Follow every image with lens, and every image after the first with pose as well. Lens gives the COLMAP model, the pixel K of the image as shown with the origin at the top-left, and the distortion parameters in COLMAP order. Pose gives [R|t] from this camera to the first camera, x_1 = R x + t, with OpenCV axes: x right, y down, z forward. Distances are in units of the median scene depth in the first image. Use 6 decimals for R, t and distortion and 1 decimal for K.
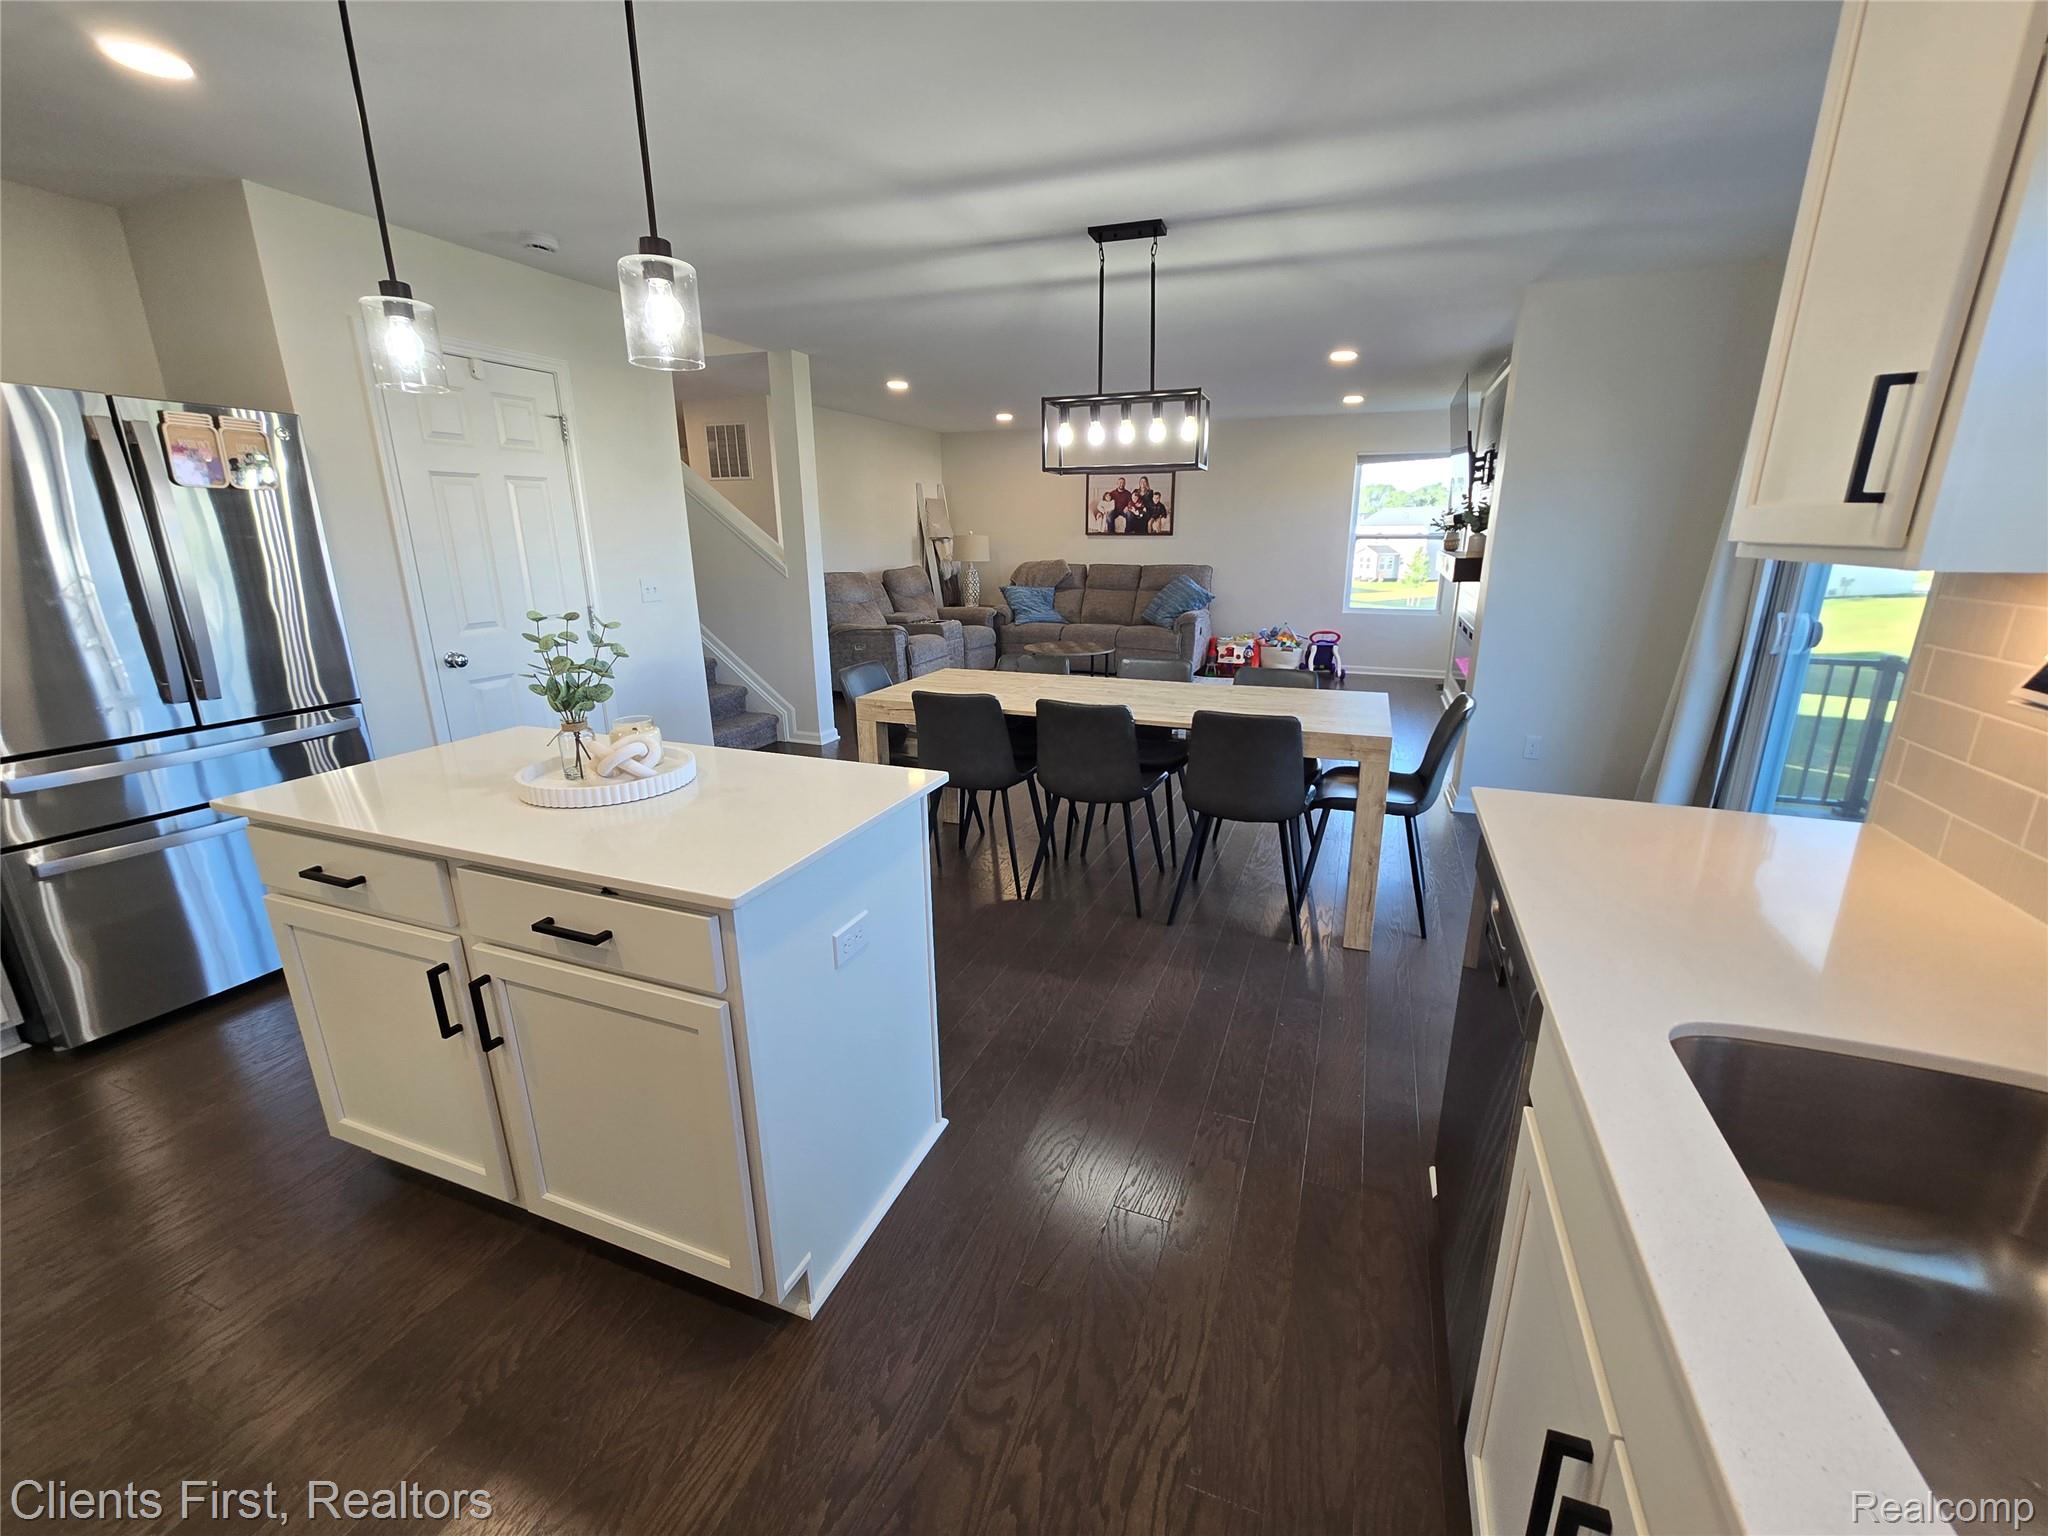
lens RADIAL K [[843.3, 0, 1051.9], [0, 843.3, 772.4], [0, 0, 1]] dist [0.000945, -0.001010]
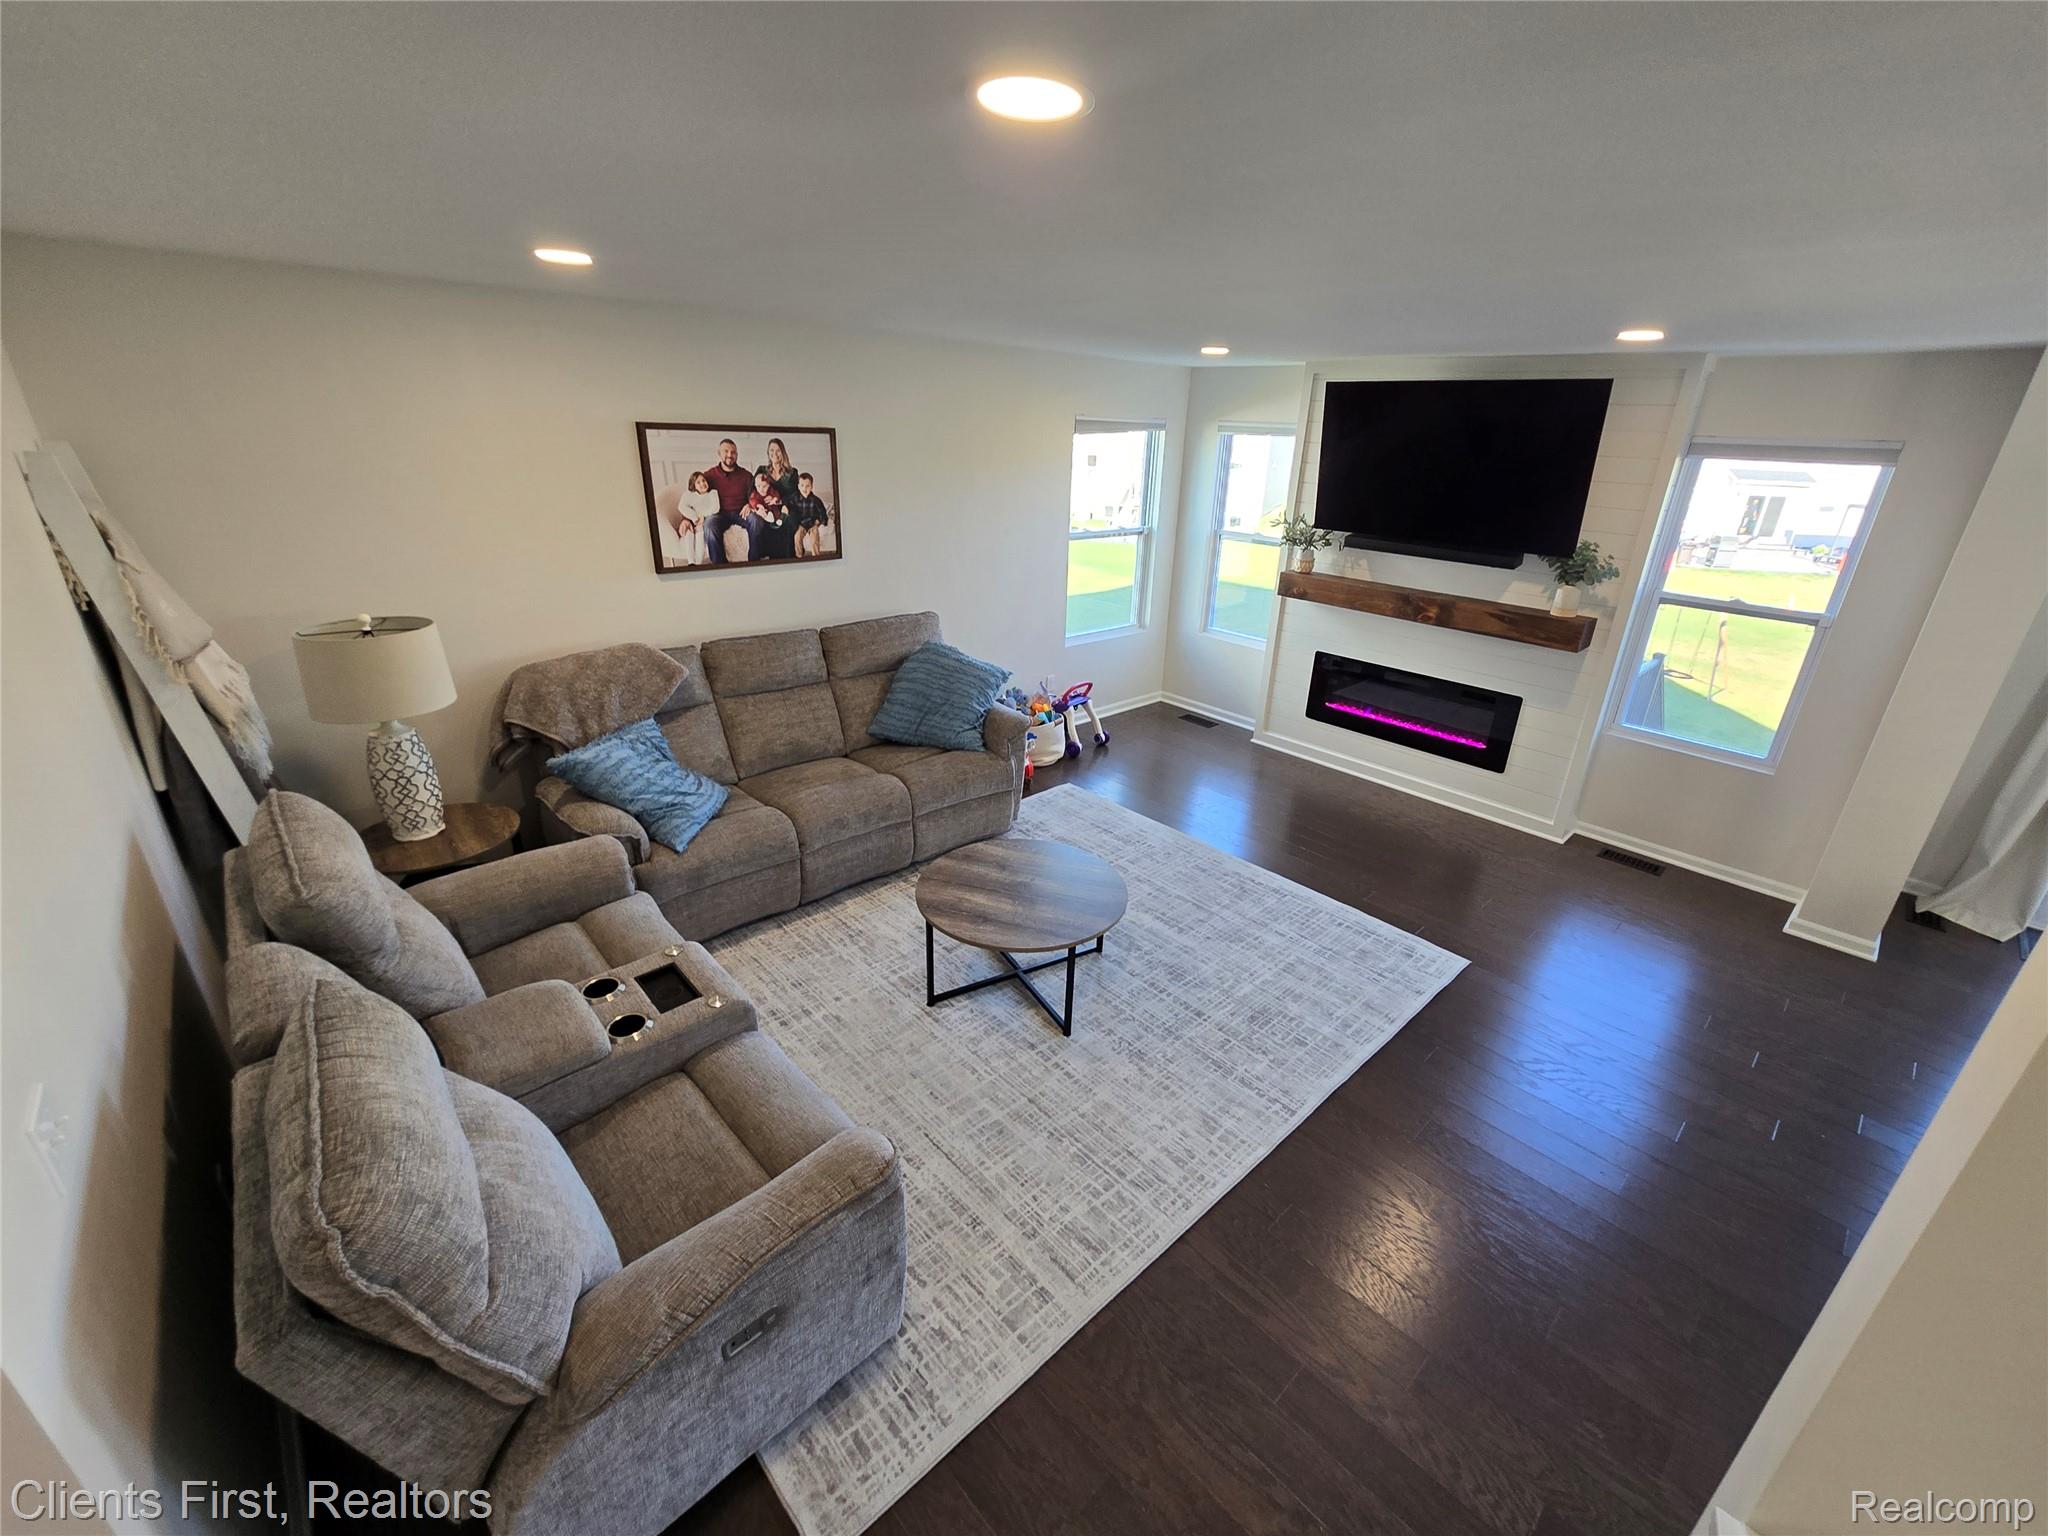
lens RADIAL K [[843.3, 0, 1042.1], [0, 843.3, 765.8], [0, 0, 1]] dist [0.000945, -0.001010]
pose [[0.443325, -0.323128, 0.836093, -0.295566], [0.212865, 0.944032, 0.251975, -0.292004], [-0.870719, 0.066268, 0.487295, 0.720668]]
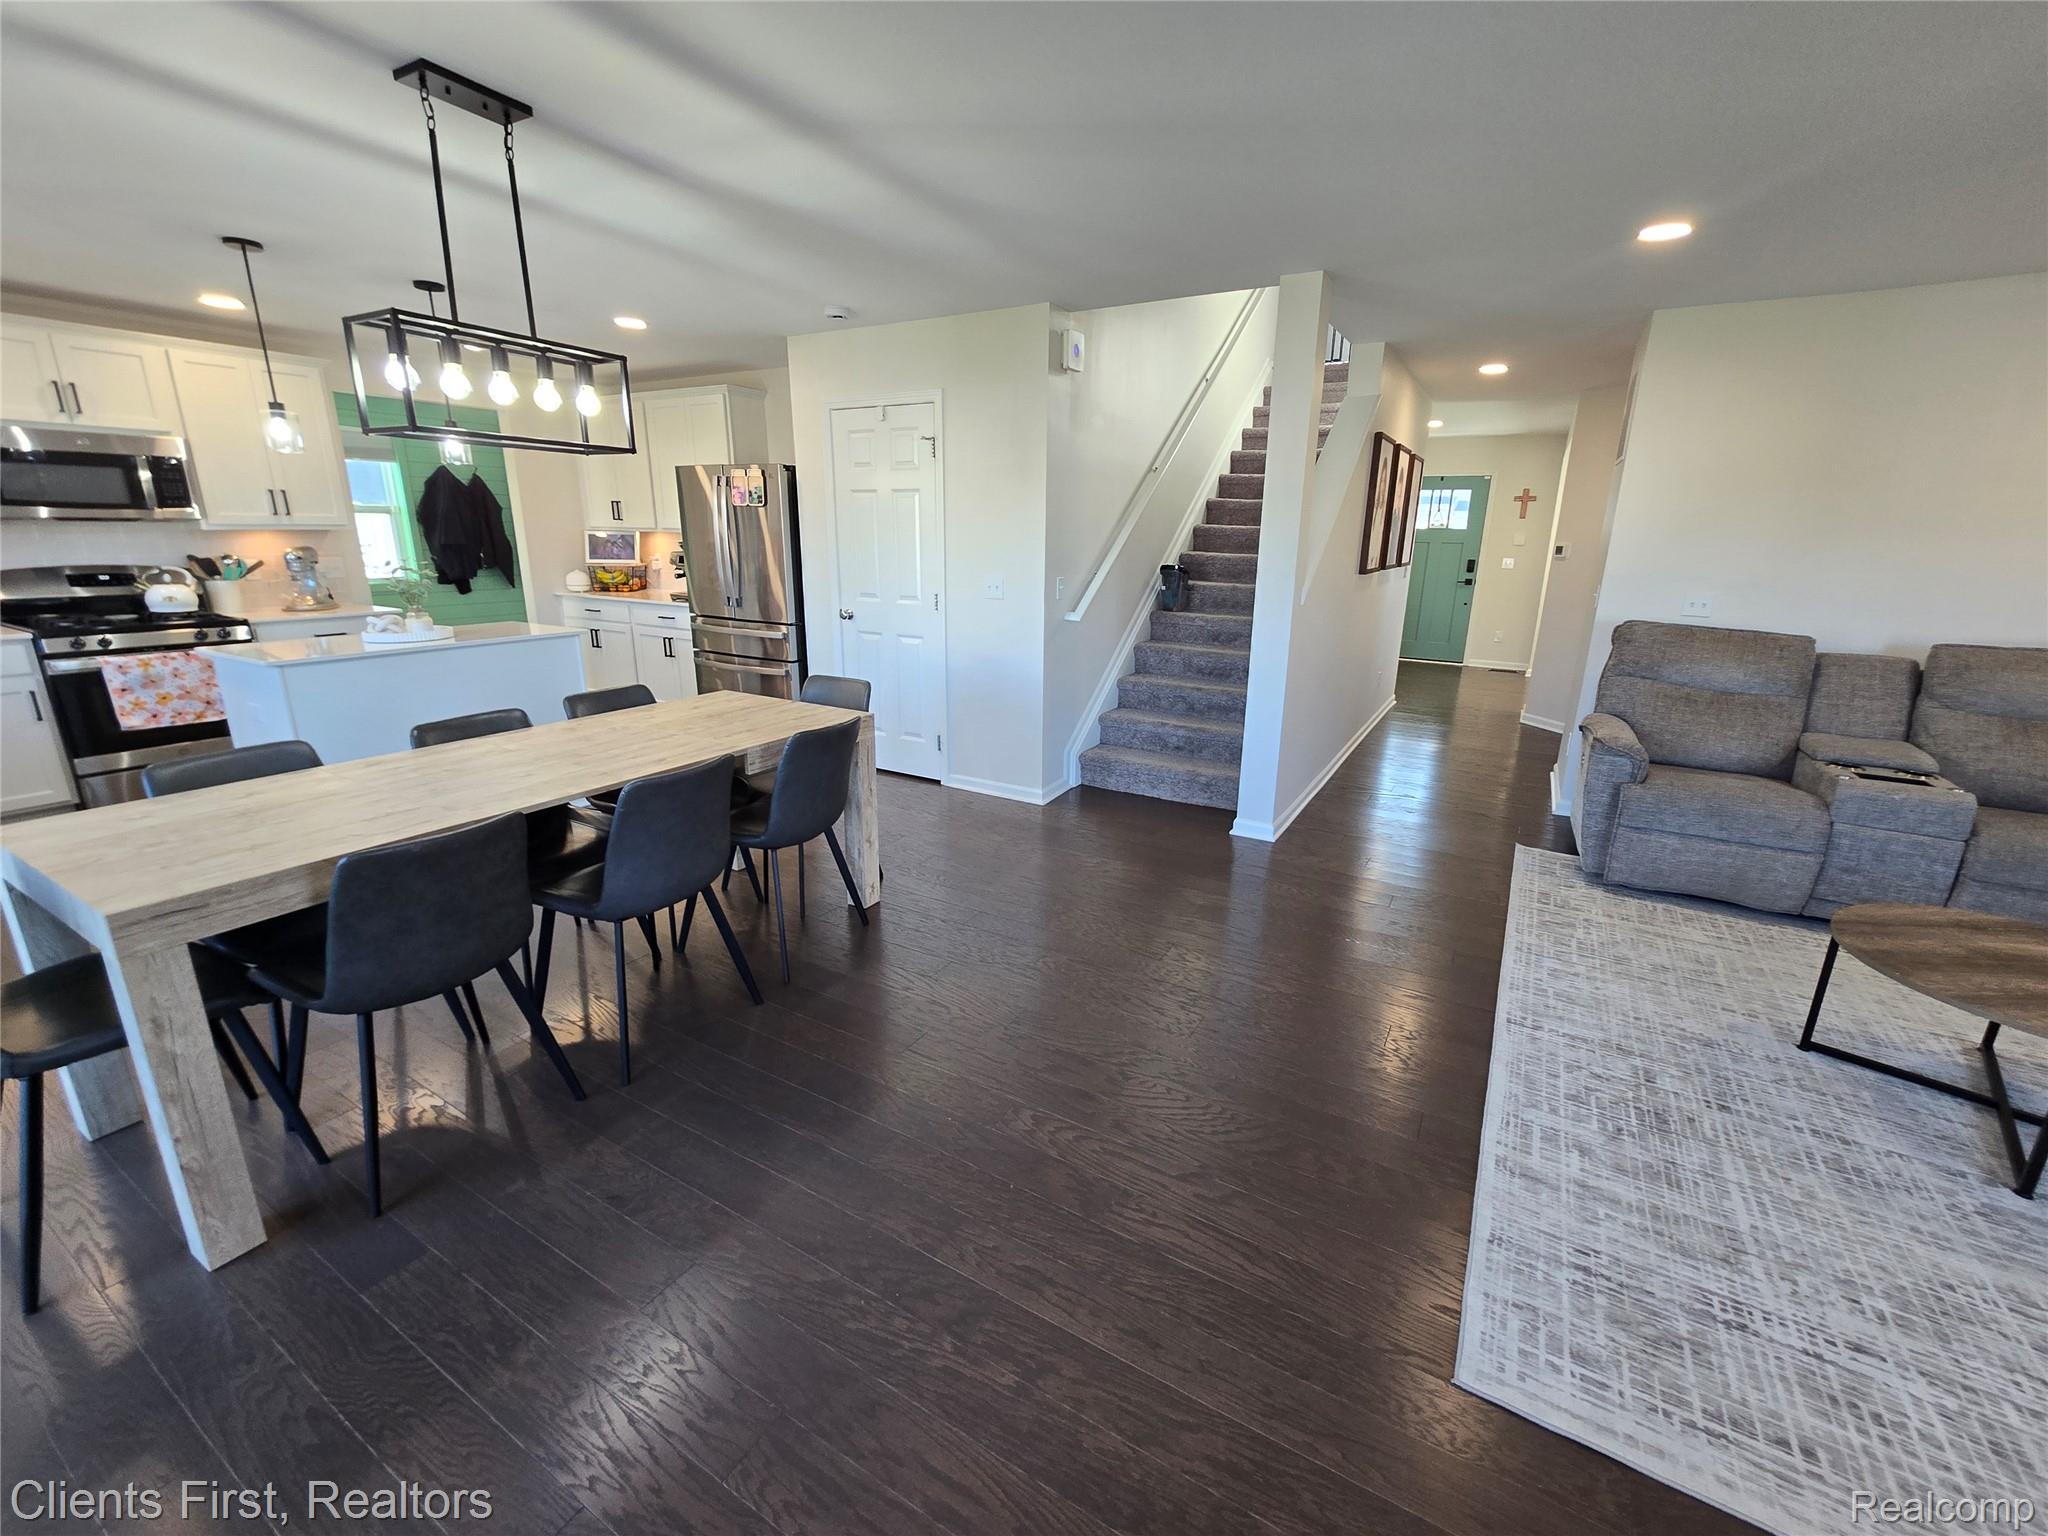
lens RADIAL K [[843.3, 0, 1039.3], [0, 843.3, 766.9], [0, 0, 1]] dist [0.000945, -0.001010]
pose [[-0.168691, 0.267008, -0.948815, 0.306579], [-0.290049, 0.906542, 0.306680, -0.184589], [0.942027, 0.326937, -0.075479, 0.630809]]
